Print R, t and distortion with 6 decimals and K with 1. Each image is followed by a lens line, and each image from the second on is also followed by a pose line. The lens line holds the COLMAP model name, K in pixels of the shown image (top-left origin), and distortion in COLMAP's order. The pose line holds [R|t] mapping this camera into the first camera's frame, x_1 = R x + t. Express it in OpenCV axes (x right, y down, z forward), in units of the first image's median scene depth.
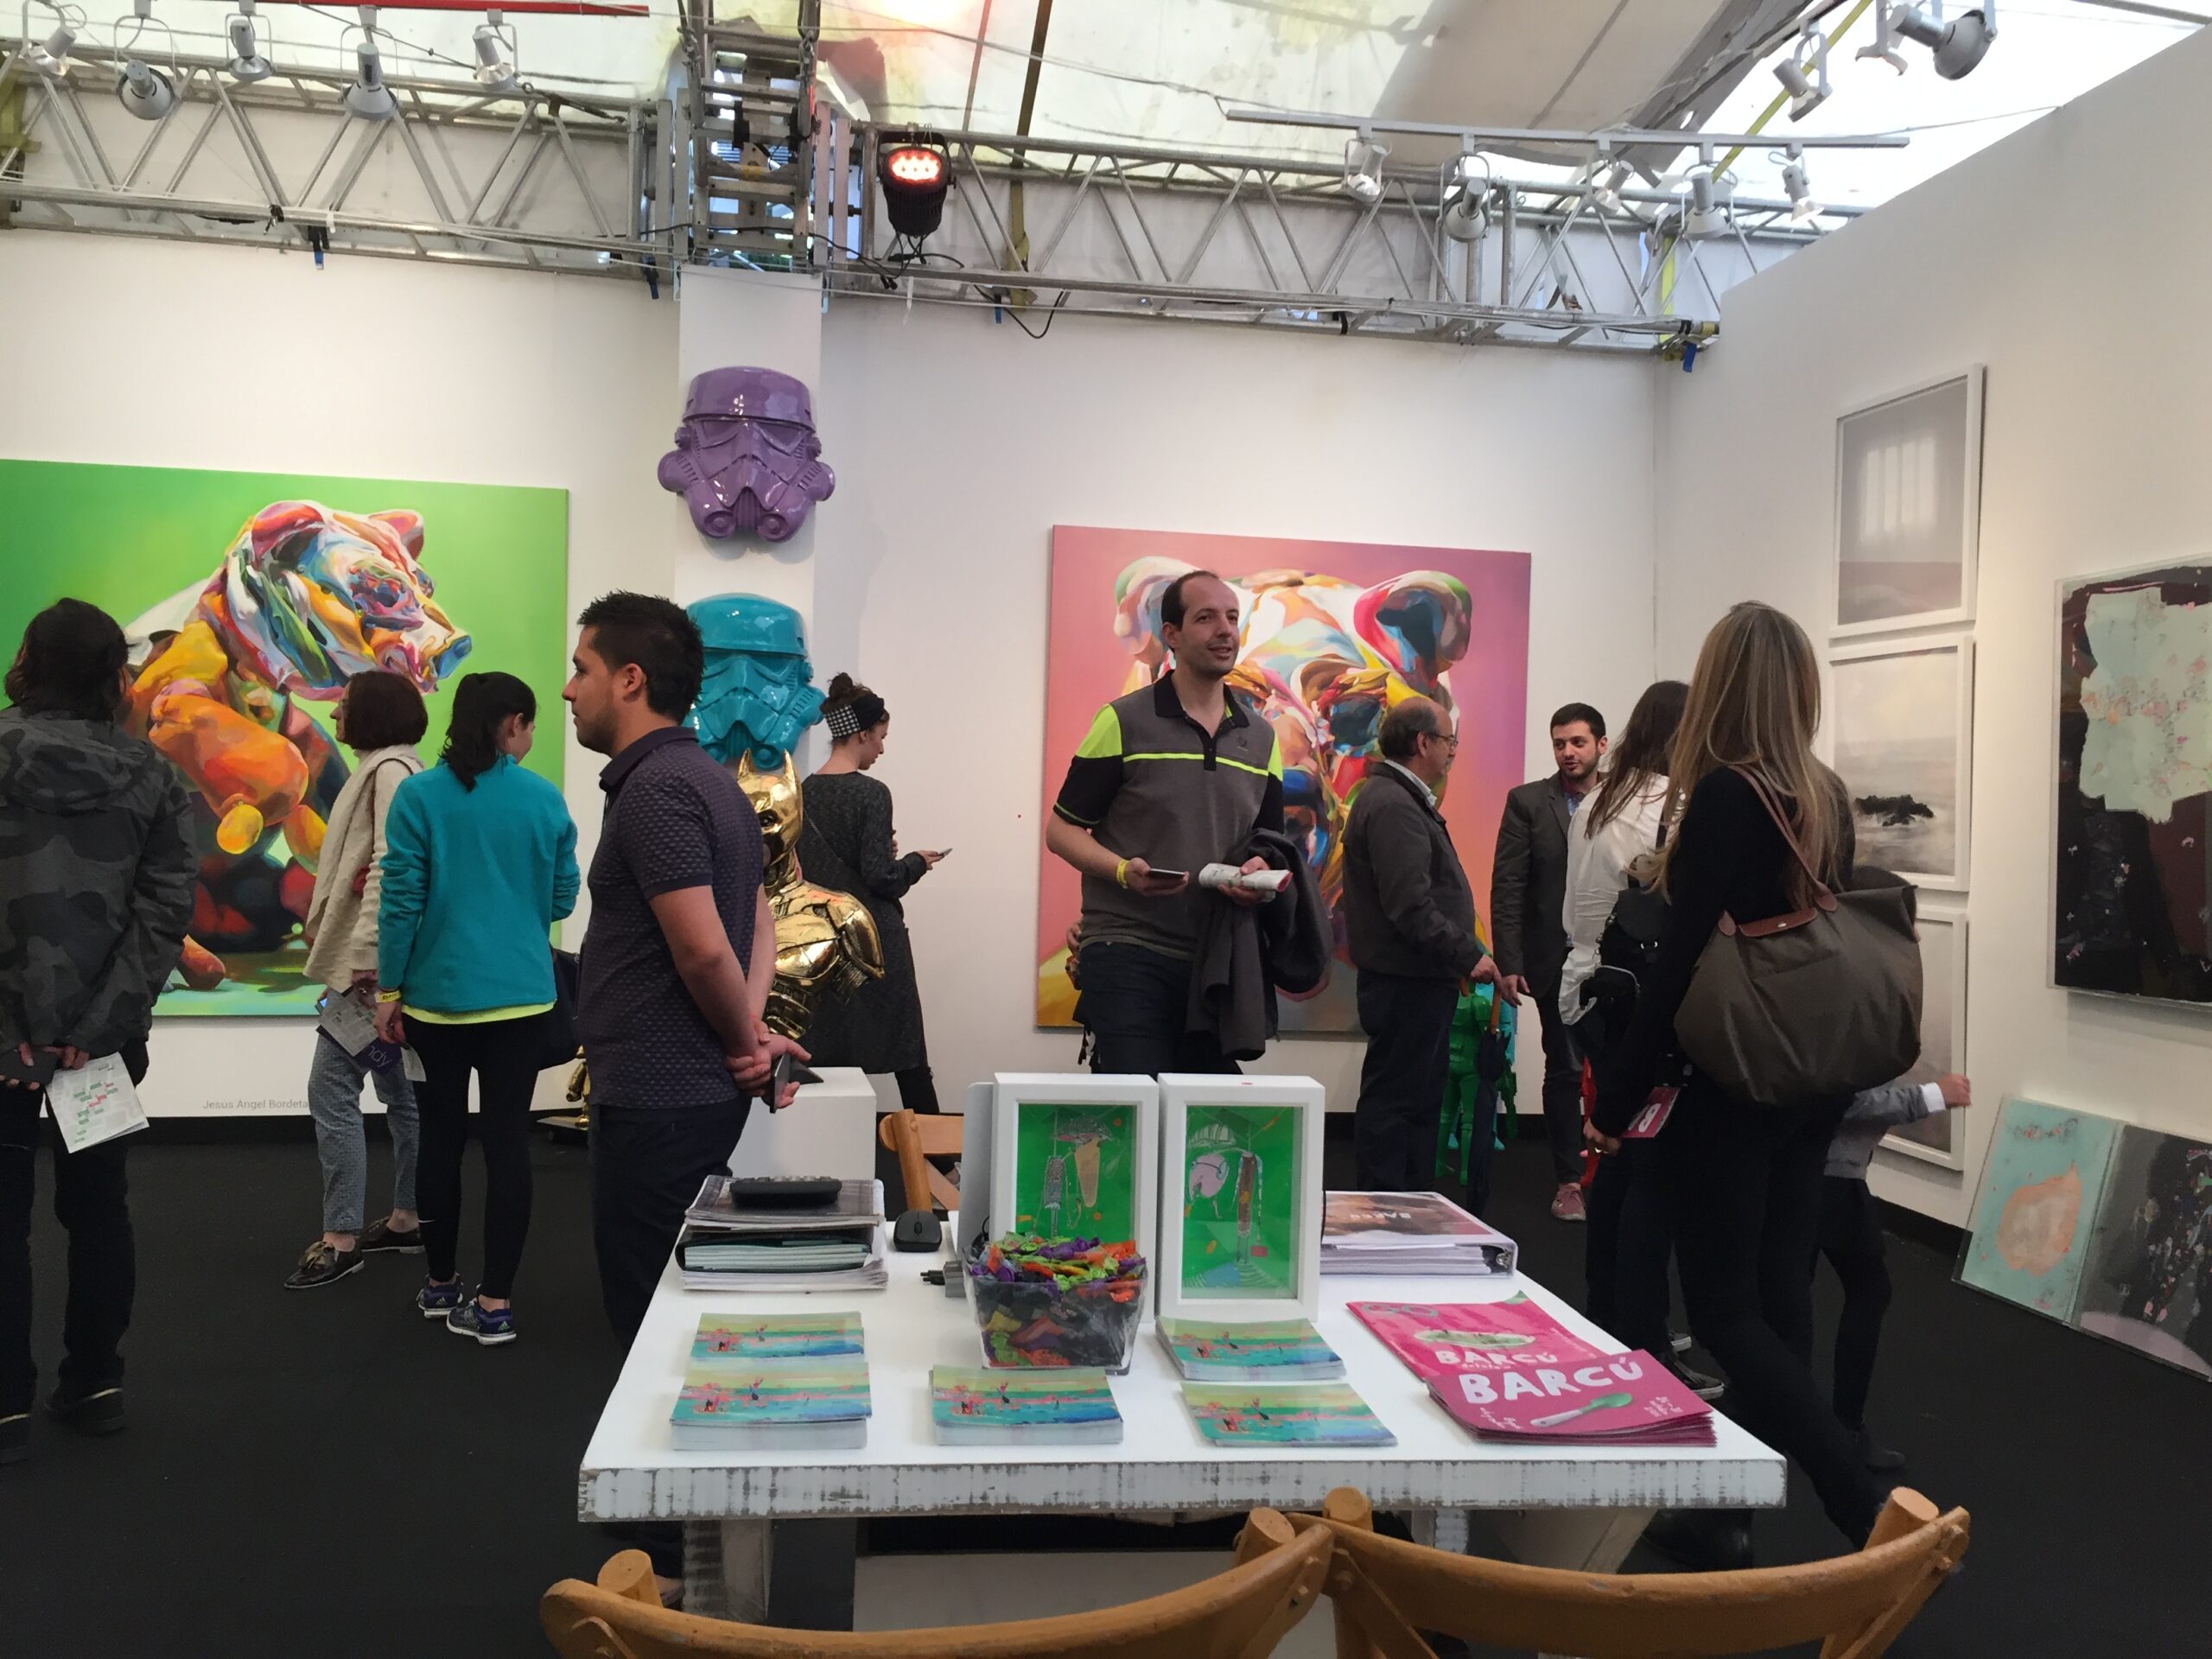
lens RADIAL K [[1911.9, 0, 1108.8], [0, 1911.9, 810.9], [0, 0, 1]] dist [0.053809, -0.057217]
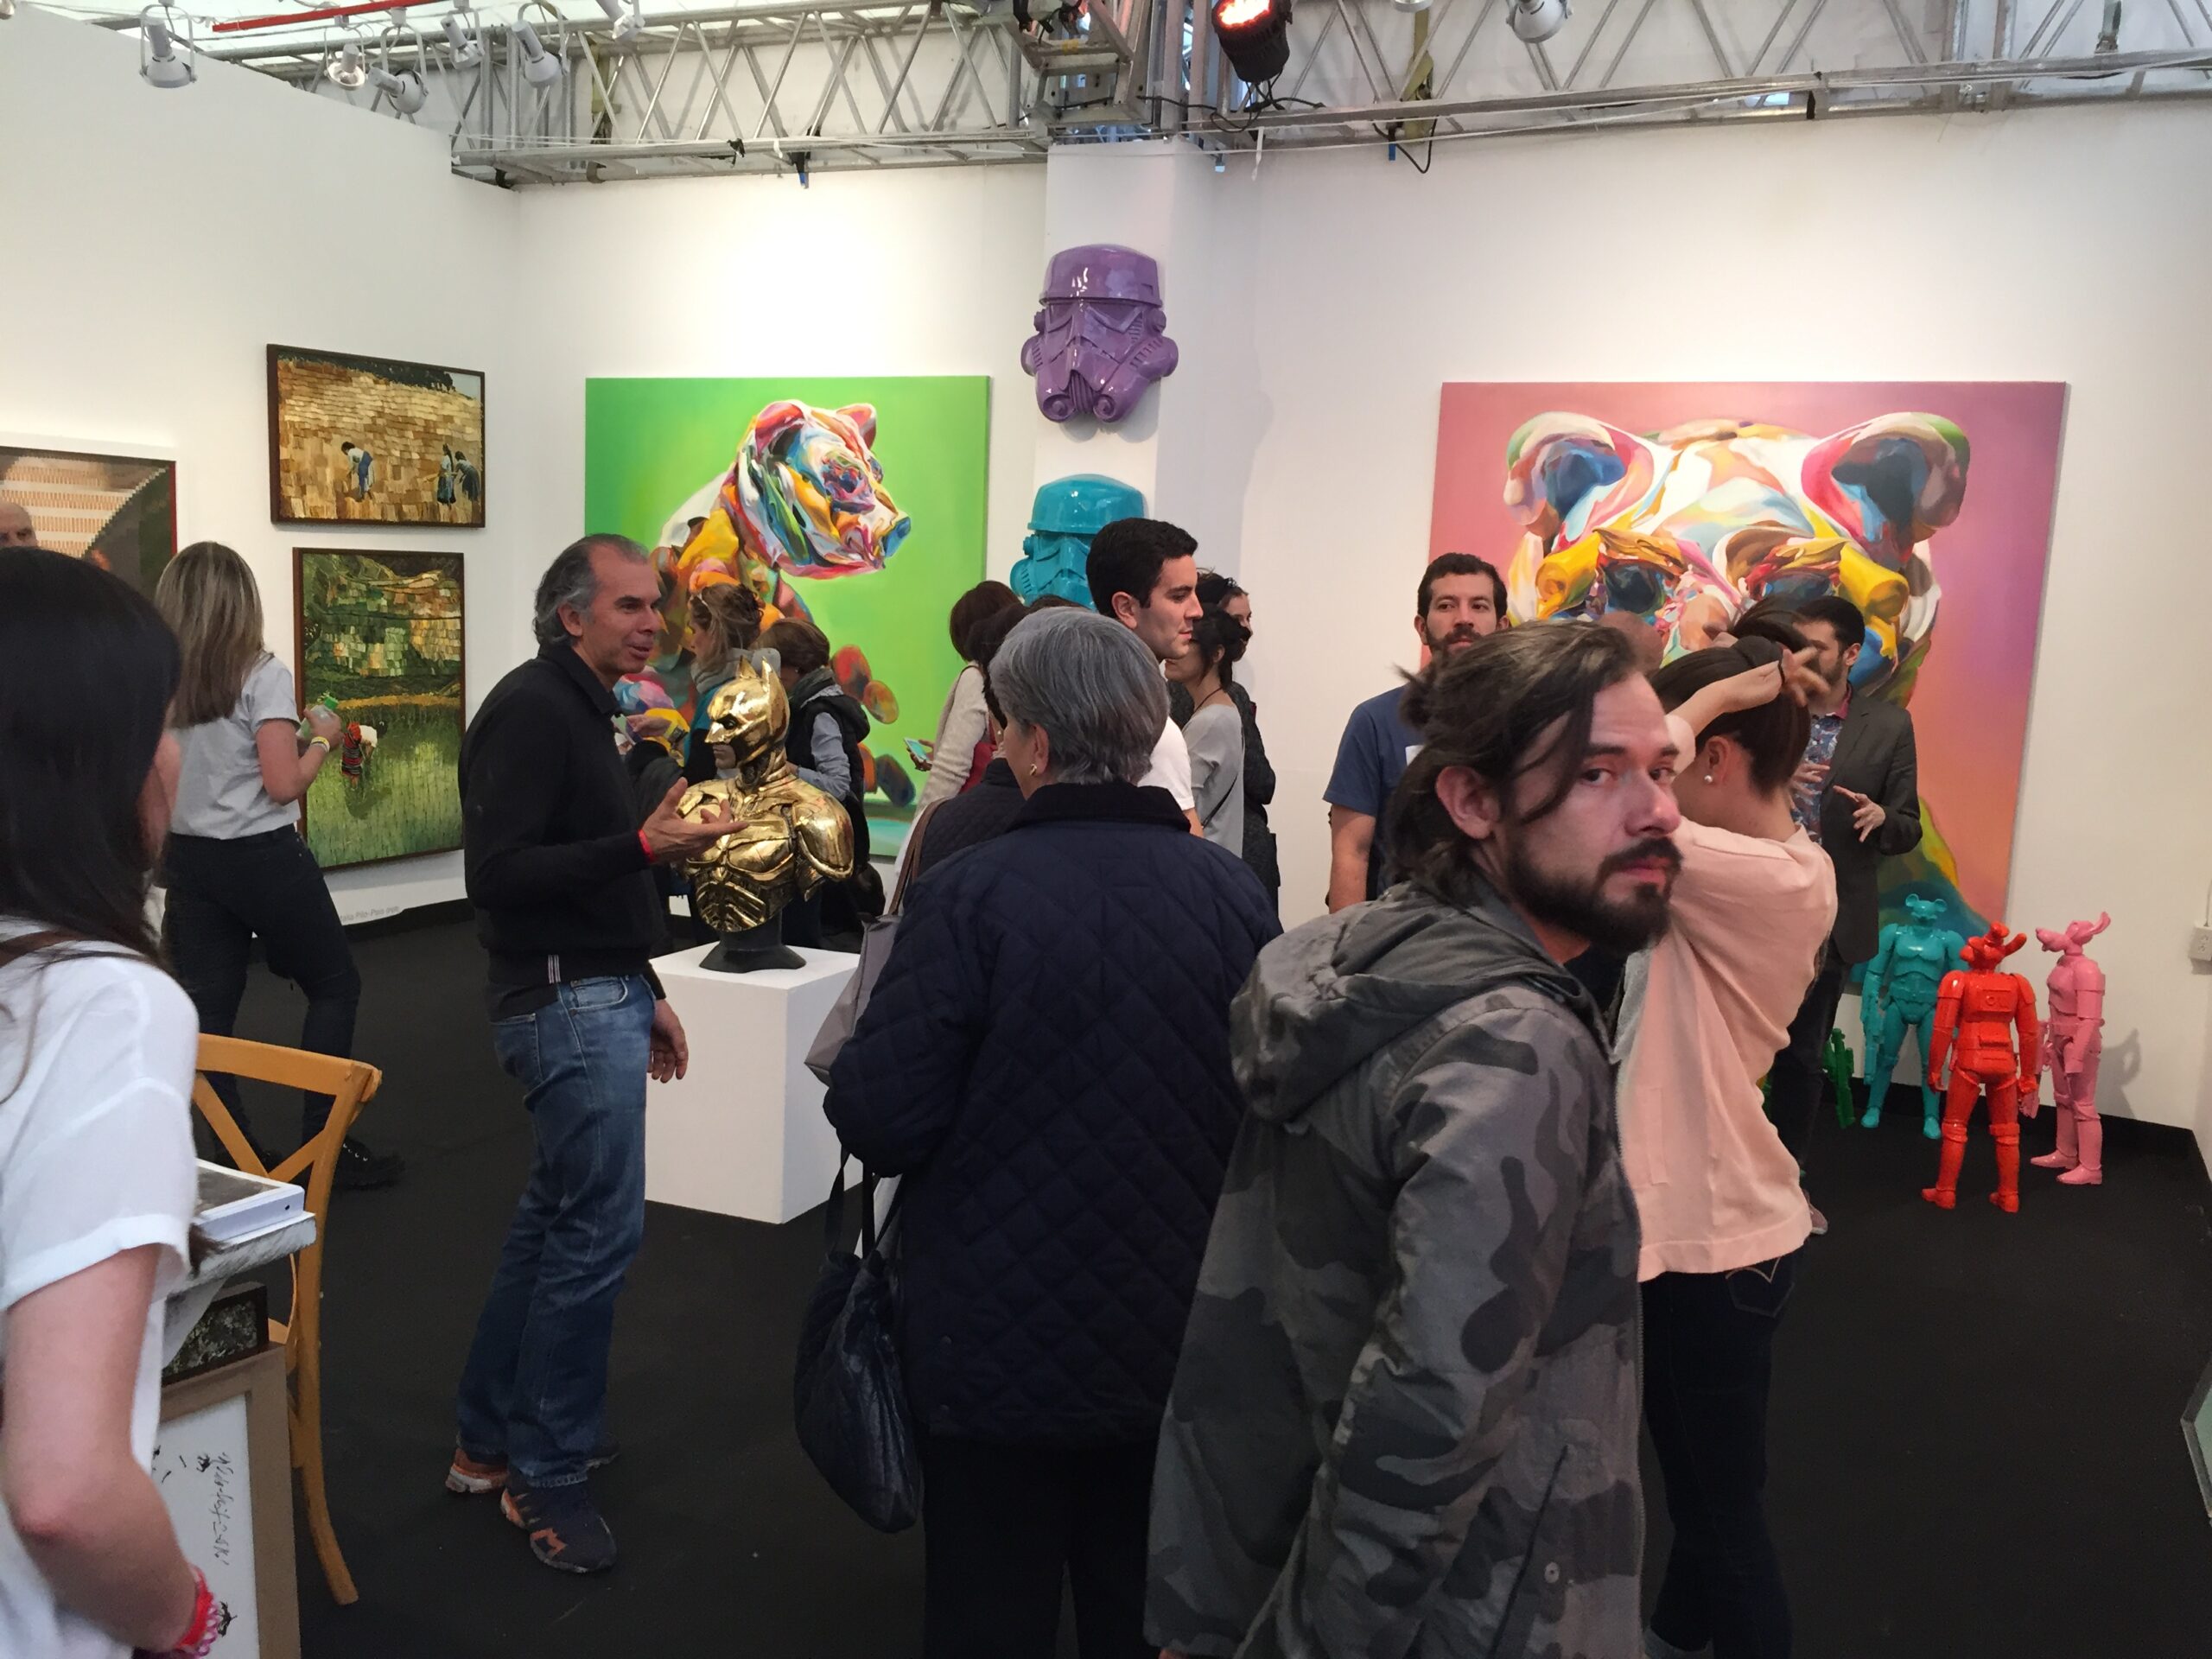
lens RADIAL K [[1911.9, 0, 1114.4], [0, 1911.9, 828.0], [0, 0, 1]] dist [0.053809, -0.057217]
pose [[0.820189, 0.082676, -0.566087, 0.401508], [-0.021531, 0.993262, 0.113869, -0.042080], [0.571687, -0.081206, 0.816443, 0.158418]]
